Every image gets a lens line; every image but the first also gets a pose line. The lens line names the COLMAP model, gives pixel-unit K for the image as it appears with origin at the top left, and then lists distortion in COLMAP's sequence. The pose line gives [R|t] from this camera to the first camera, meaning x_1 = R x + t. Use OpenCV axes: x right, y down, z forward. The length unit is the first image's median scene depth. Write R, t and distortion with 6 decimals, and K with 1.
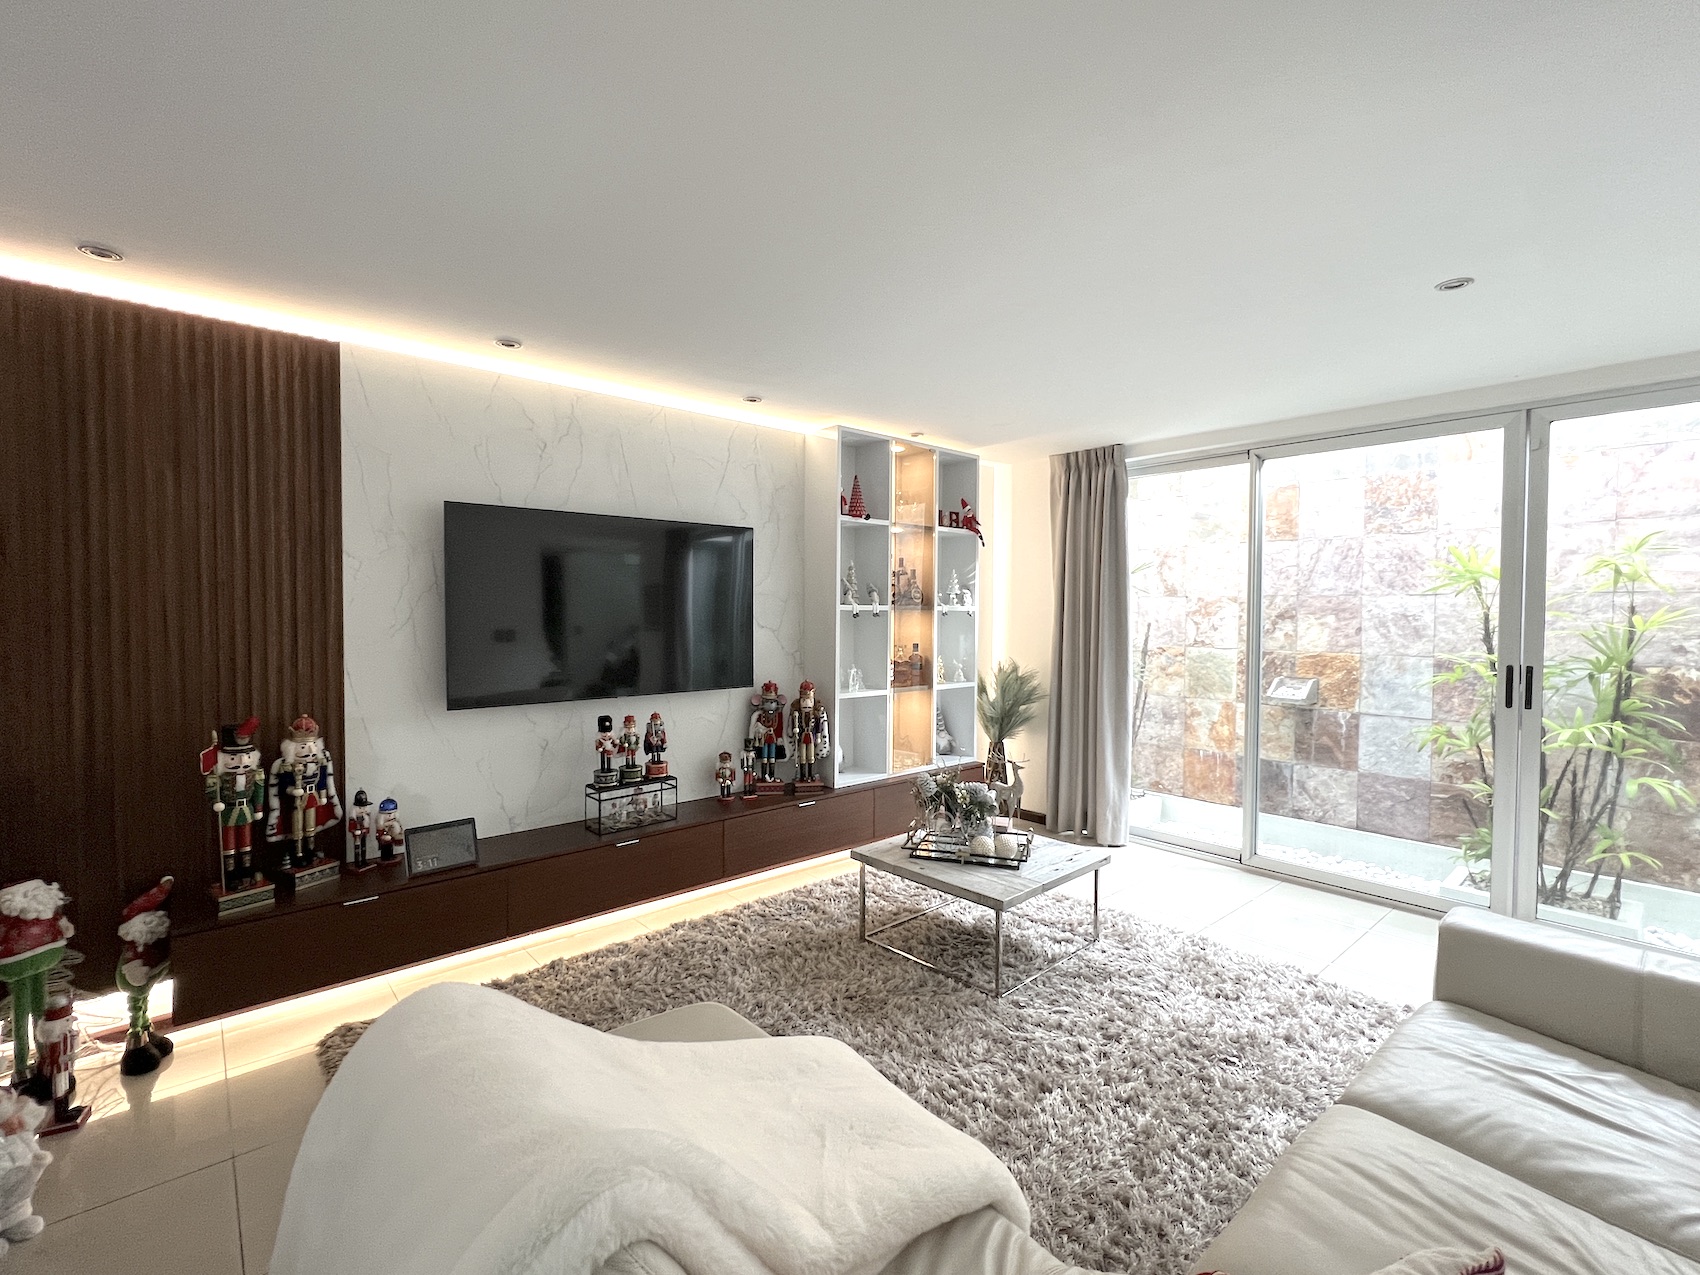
lens RADIAL K [[759.1, 0, 840.2], [0, 759.1, 638.1], [0, 0, 1]] dist [-0.002748, -0.000239]
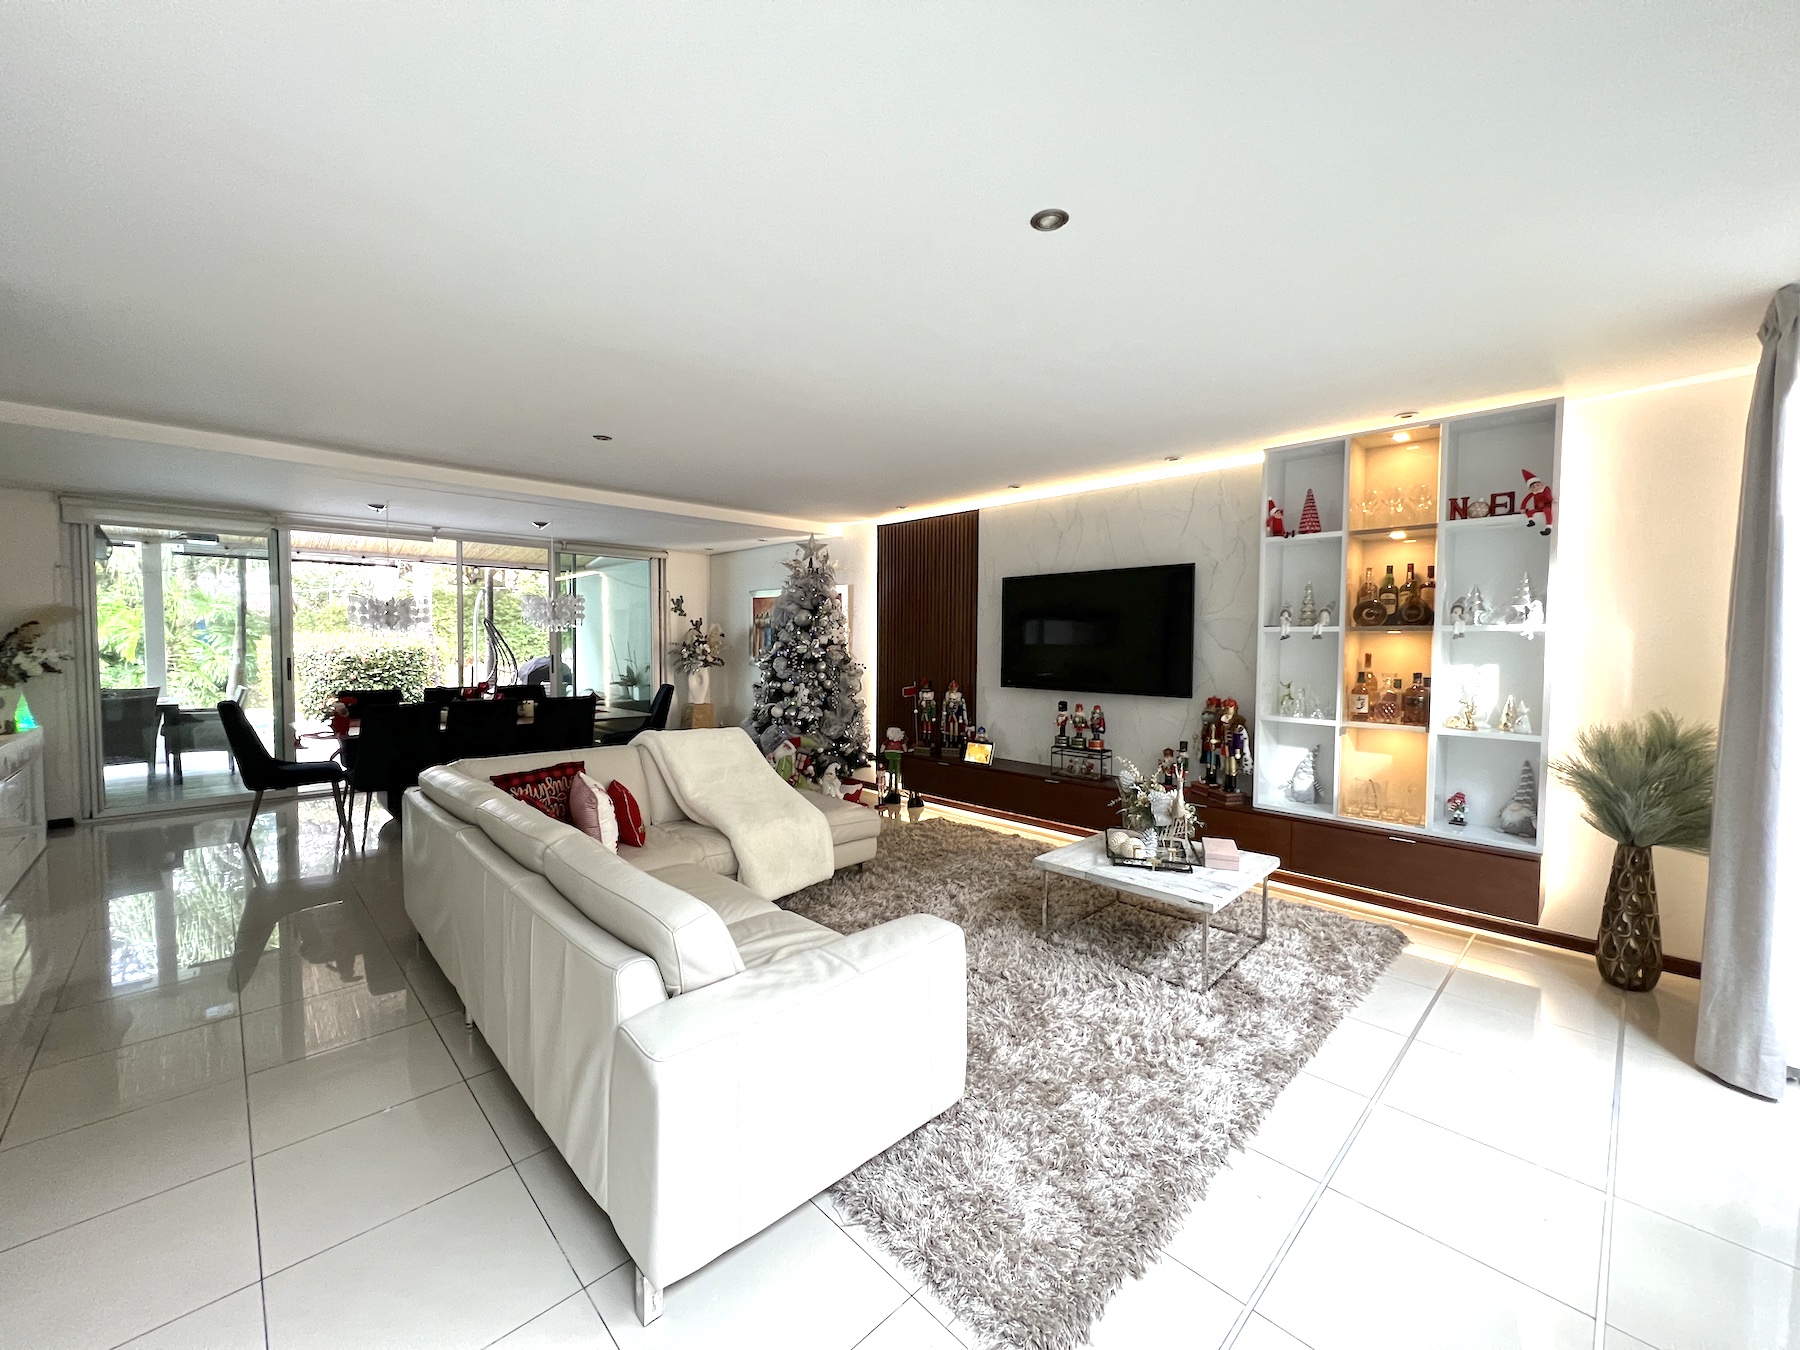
lens RADIAL K [[724.7, 0, 899.5], [0, 724.7, 672.4], [0, 0, 1]] dist [0.001468, 0.000181]
pose [[0.073691, 0.047676, -0.996141, 0.928601], [-0.033762, 0.998403, 0.045286, -0.010418], [0.996710, 0.030294, 0.075183, 0.444235]]
